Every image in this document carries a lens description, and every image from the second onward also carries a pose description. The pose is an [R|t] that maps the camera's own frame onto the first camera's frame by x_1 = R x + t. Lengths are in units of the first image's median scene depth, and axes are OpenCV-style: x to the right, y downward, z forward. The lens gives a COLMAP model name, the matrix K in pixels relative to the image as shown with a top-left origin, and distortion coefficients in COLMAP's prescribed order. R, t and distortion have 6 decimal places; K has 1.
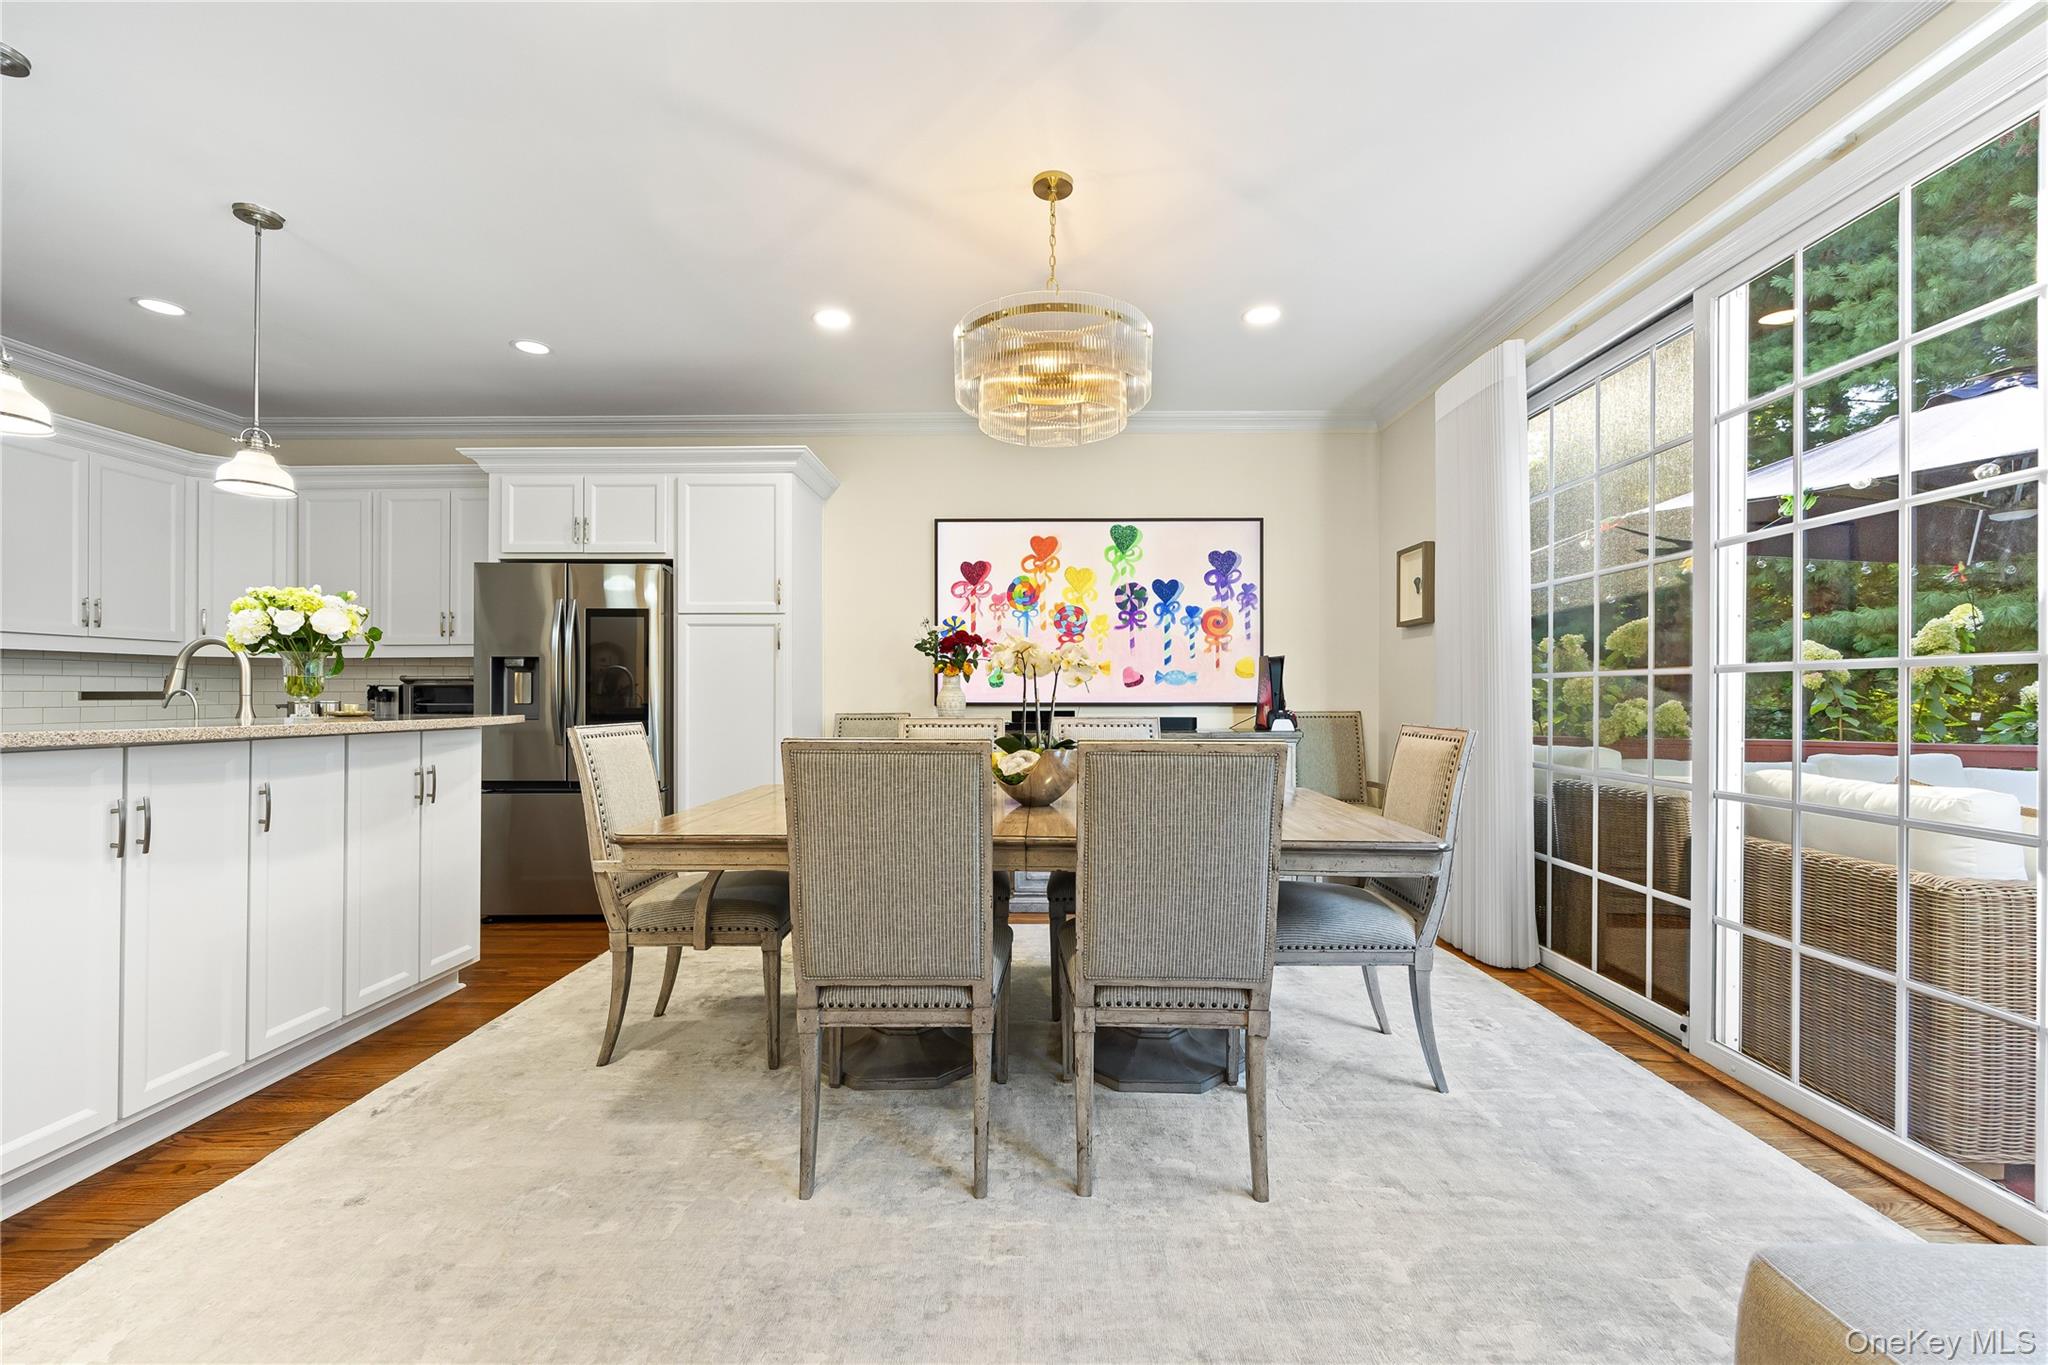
lens RADIAL K [[834.8, 0, 1032.2], [0, 834.8, 689.3], [0, 0, 1]] dist [-0.000611, 0.000061]
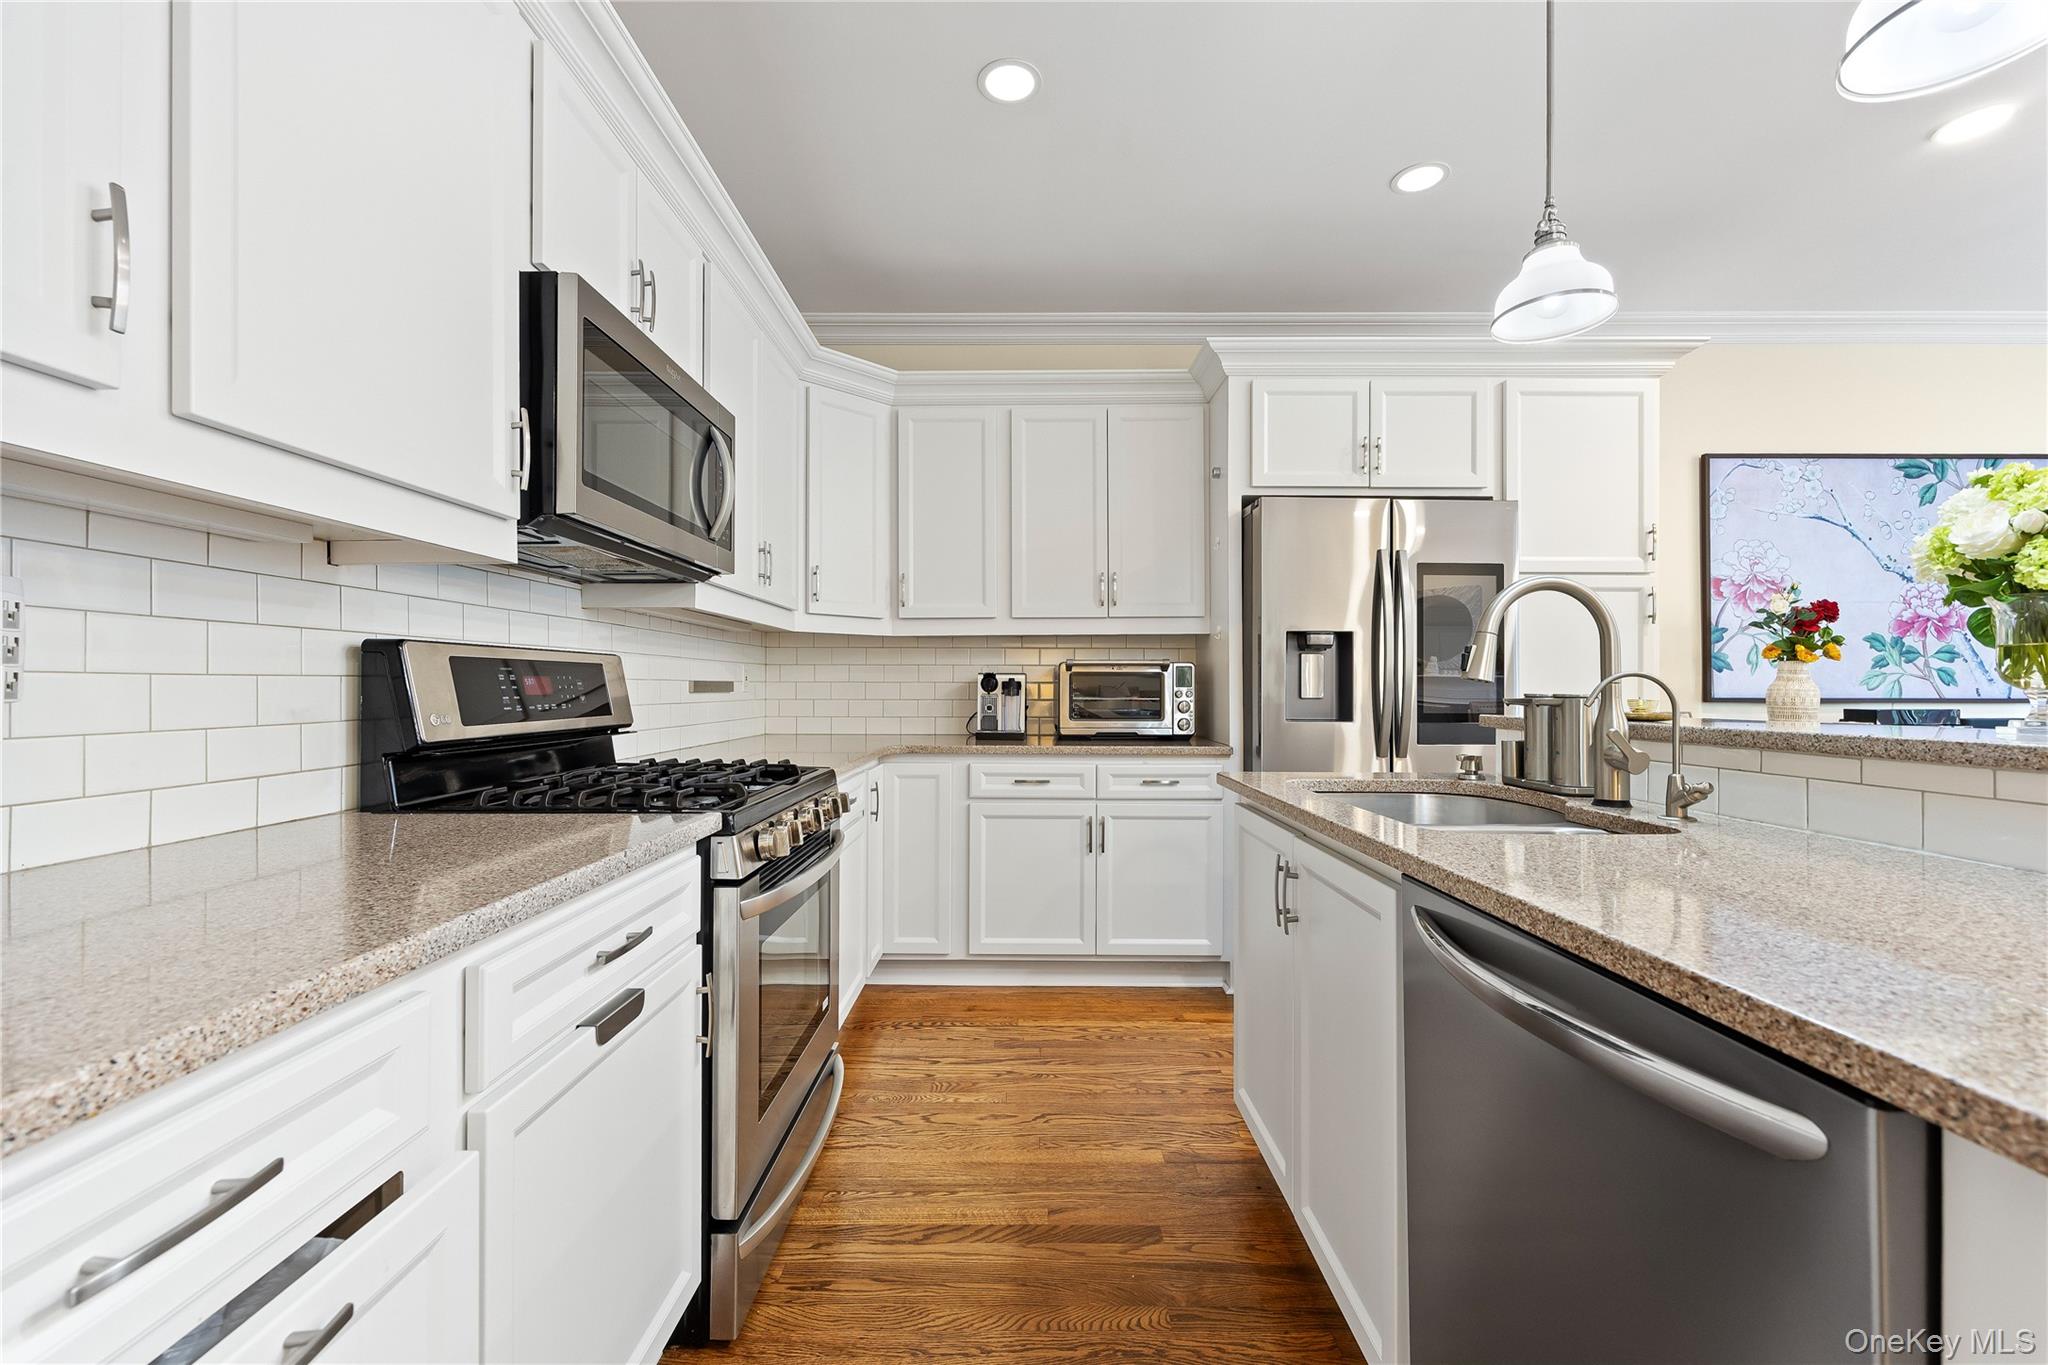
lens RADIAL K [[839.5, 0, 1020.9], [0, 839.5, 680.3], [0, 0, 1]] dist [-0.002285, 0.000032]
pose [[0.999930, 0.002191, 0.011653, -0.841196], [-0.002148, 0.999991, -0.003652, 0.004429], [-0.011661, 0.003627, 0.999925, 0.287618]]
